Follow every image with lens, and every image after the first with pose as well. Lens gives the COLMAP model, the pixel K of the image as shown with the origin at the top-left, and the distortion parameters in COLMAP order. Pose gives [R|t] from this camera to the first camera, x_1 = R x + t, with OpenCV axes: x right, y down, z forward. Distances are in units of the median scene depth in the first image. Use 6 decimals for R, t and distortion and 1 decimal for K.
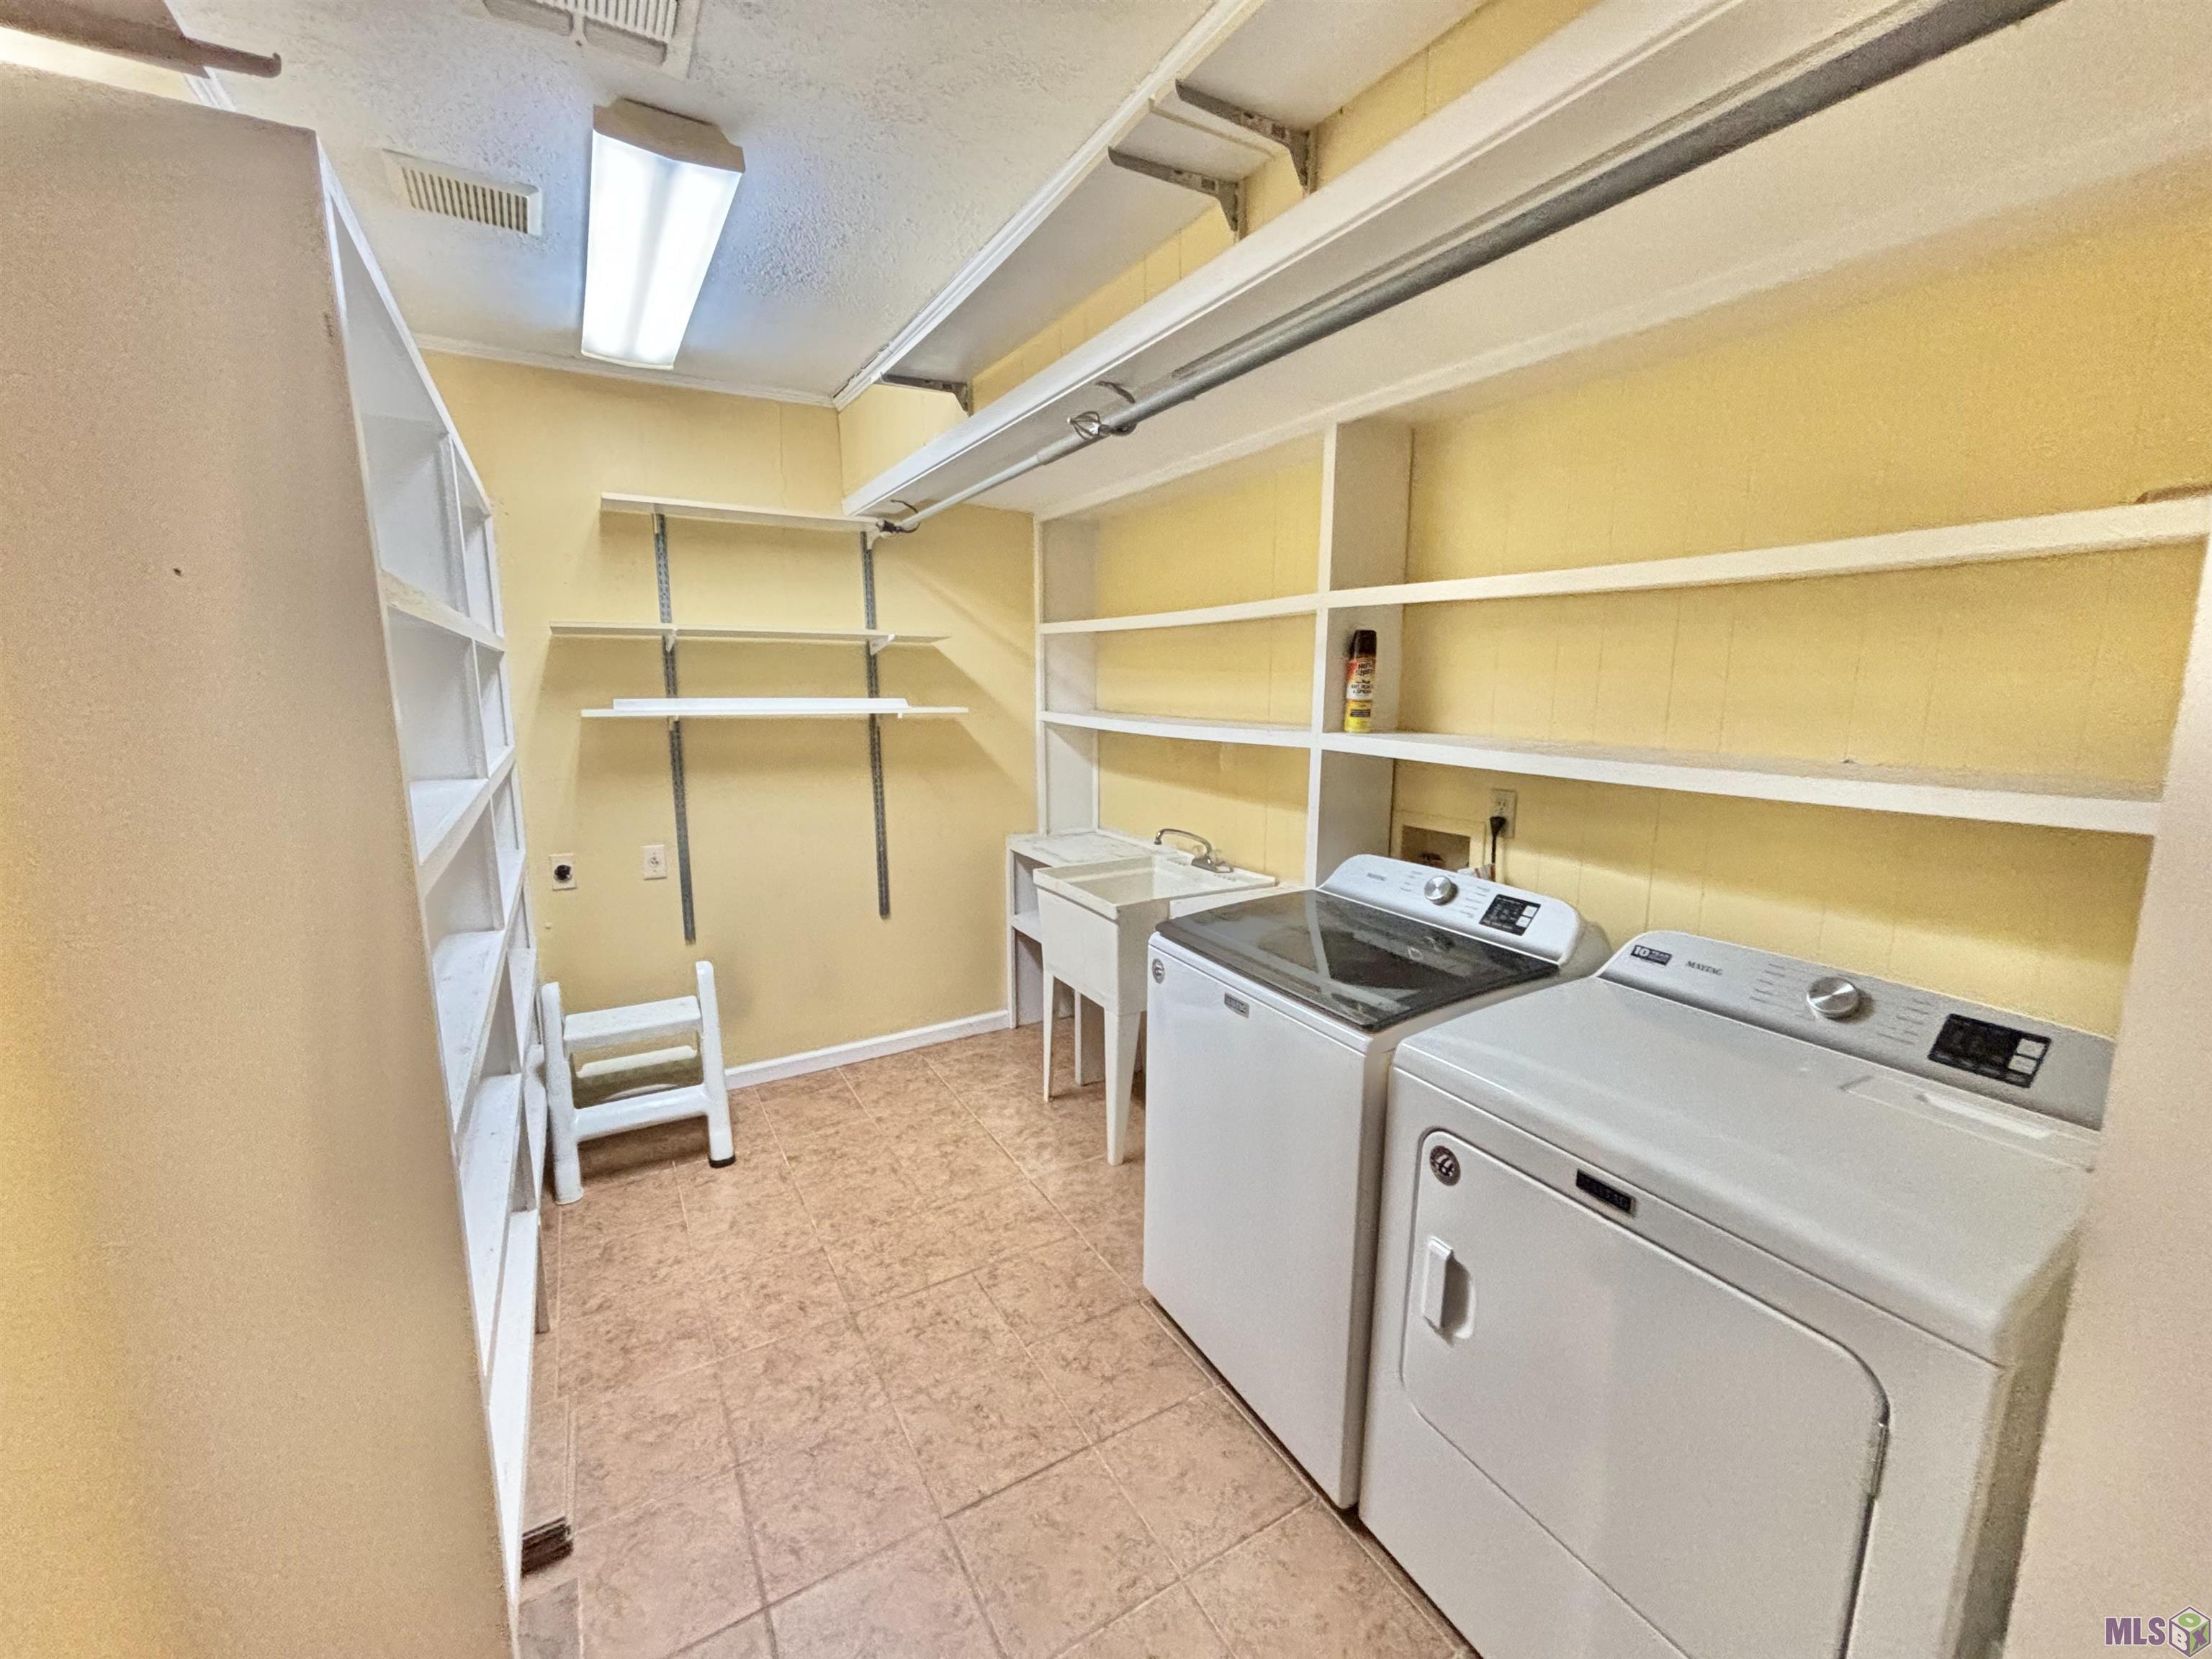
lens RADIAL K [[889.9, 0, 1107.6], [0, 889.9, 824.0], [0, 0, 1]] dist [0.001016, 0.000476]
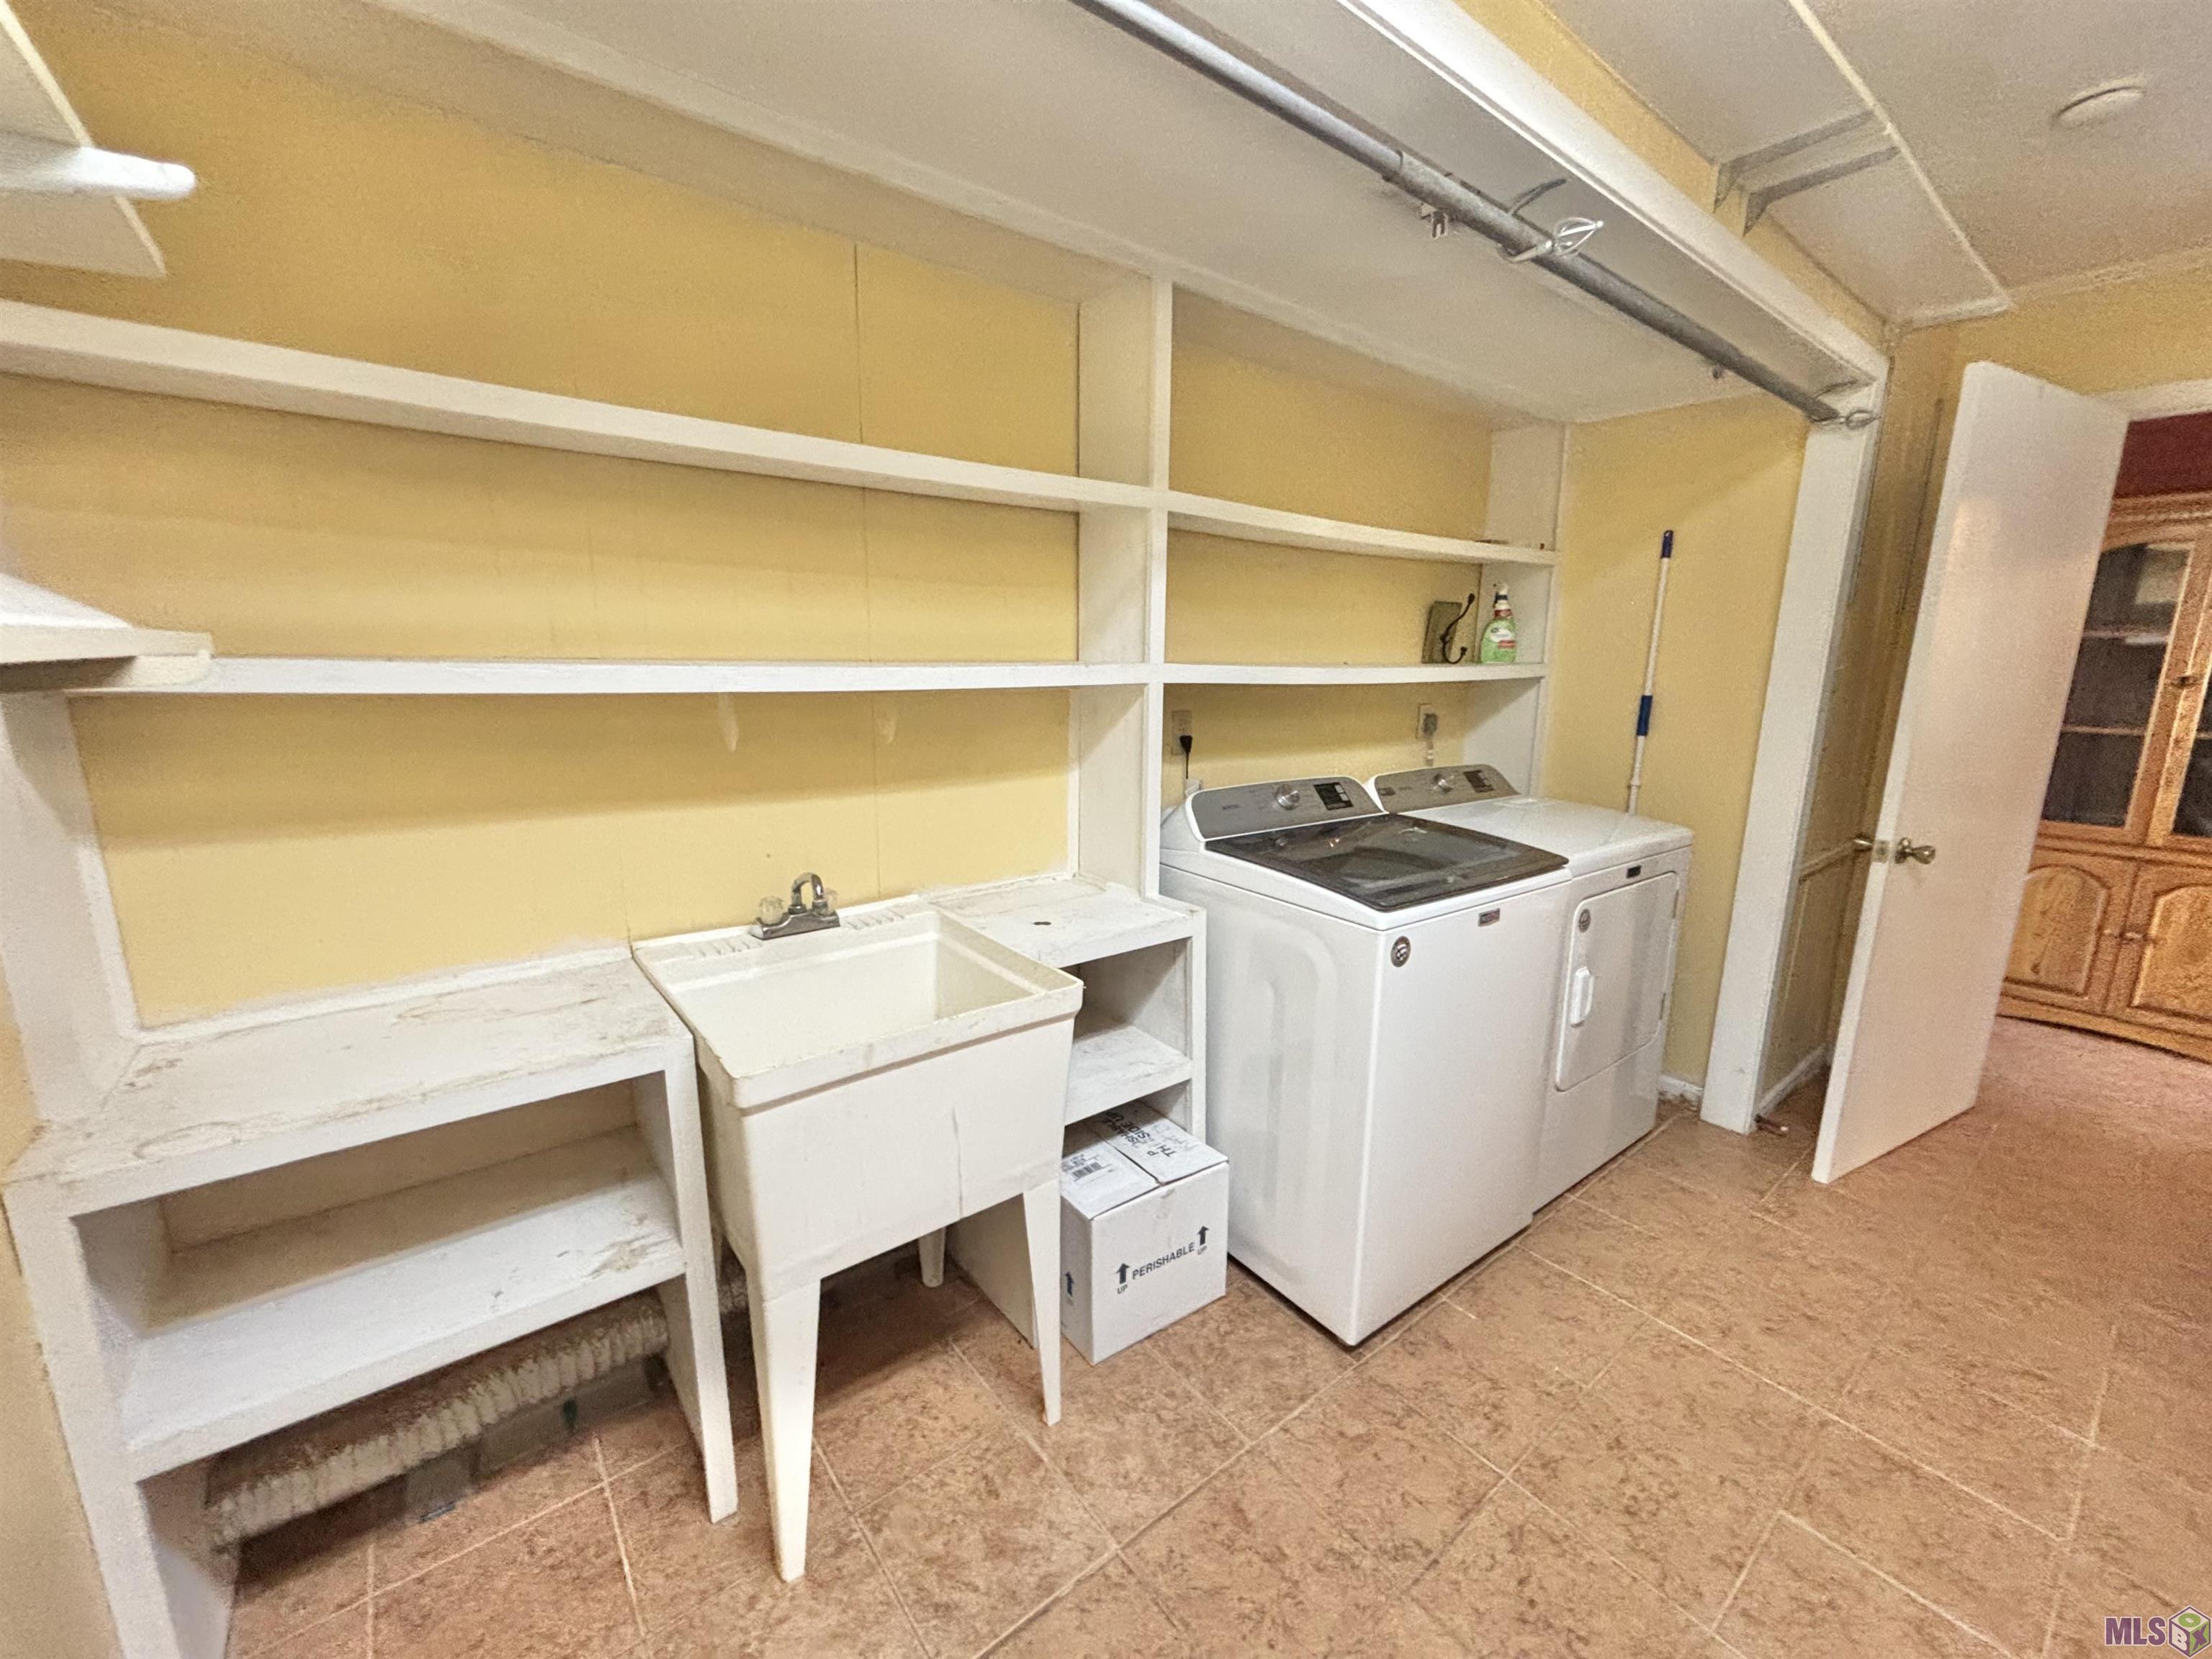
lens RADIAL K [[889.9, 0, 1107.9], [0, 889.9, 832.7], [0, 0, 1]] dist [0.001016, 0.000476]
pose [[-0.122415, -0.199703, 0.972180, -0.644598], [0.169779, 0.960894, 0.218763, -0.149320], [-0.977850, 0.191835, -0.083722, 1.231942]]
